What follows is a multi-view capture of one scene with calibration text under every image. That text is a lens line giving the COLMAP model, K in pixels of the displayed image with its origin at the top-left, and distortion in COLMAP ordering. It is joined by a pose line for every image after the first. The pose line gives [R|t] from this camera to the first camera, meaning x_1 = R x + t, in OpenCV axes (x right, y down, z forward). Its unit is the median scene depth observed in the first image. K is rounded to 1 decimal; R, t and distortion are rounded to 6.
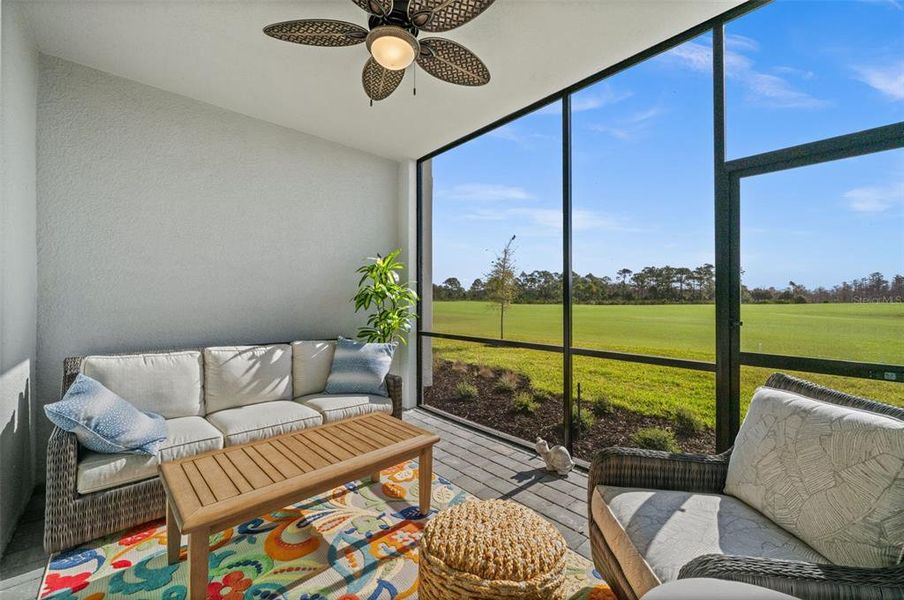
lens RADIAL K [[373.8, 0, 451.1], [0, 373.8, 297.7], [0, 0, 1]] dist [-0.000241, -0.000101]
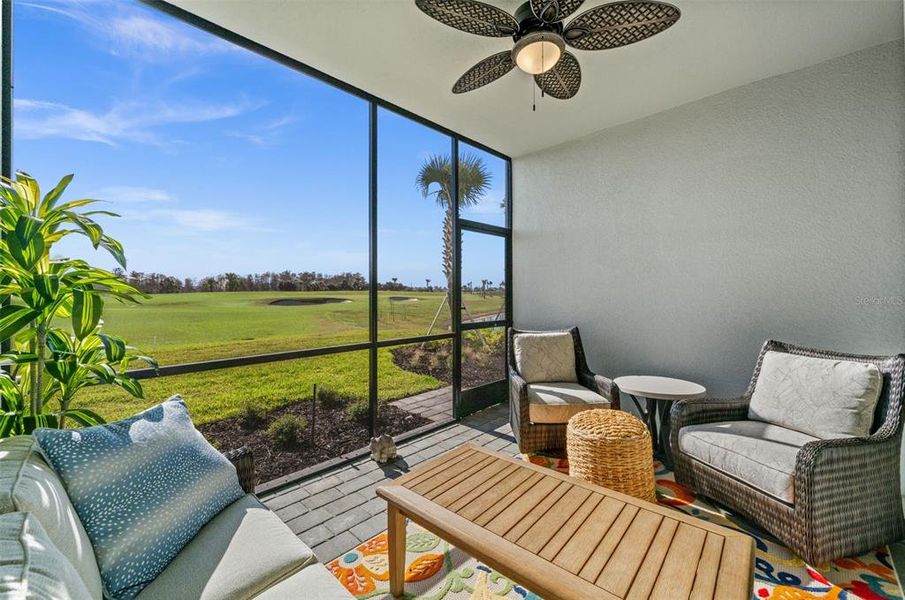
lens RADIAL K [[373.1, 0, 452.1], [0, 373.1, 286.8], [0, 0, 1]] dist [0.013425, 0.000060]
pose [[-0.090372, 0.001021, 0.995908, -0.772218], [-0.003544, 0.999993, -0.001346, -0.022705], [-0.995902, -0.003651, -0.090368, 0.886795]]
